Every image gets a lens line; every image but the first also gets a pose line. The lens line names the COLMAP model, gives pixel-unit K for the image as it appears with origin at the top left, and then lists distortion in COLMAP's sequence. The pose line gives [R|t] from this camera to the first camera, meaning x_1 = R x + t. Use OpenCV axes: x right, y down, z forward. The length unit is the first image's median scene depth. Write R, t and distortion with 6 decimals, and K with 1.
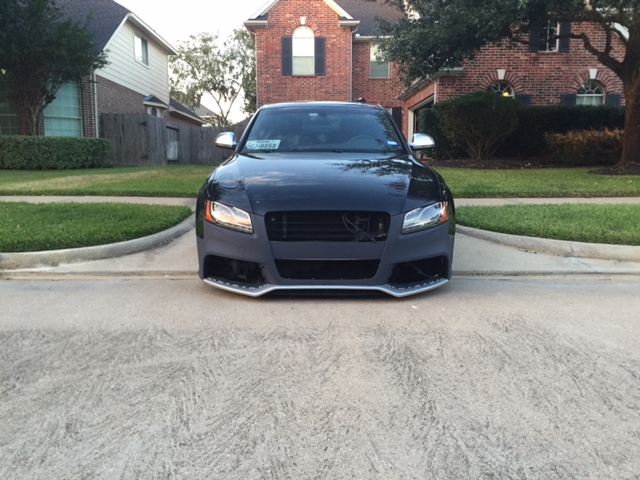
lens RADIAL K [[544.8, 0, 319.0], [0, 544.8, 240.2], [0, 0, 1]] dist [0.070283, -0.092078]
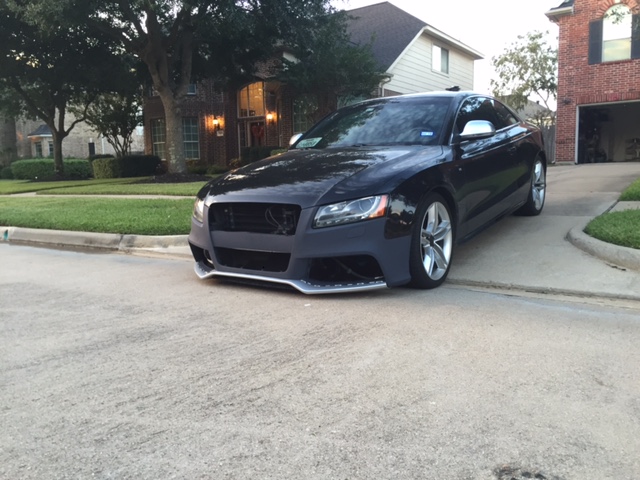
lens RADIAL K [[544.8, 0, 318.7], [0, 544.8, 241.0], [0, 0, 1]] dist [0.070283, -0.092078]
pose [[0.817503, 0.050864, -0.573674, 0.113977], [-0.056816, 0.998356, 0.007554, 0.000493], [0.573116, 0.026418, 0.819049, 0.035942]]
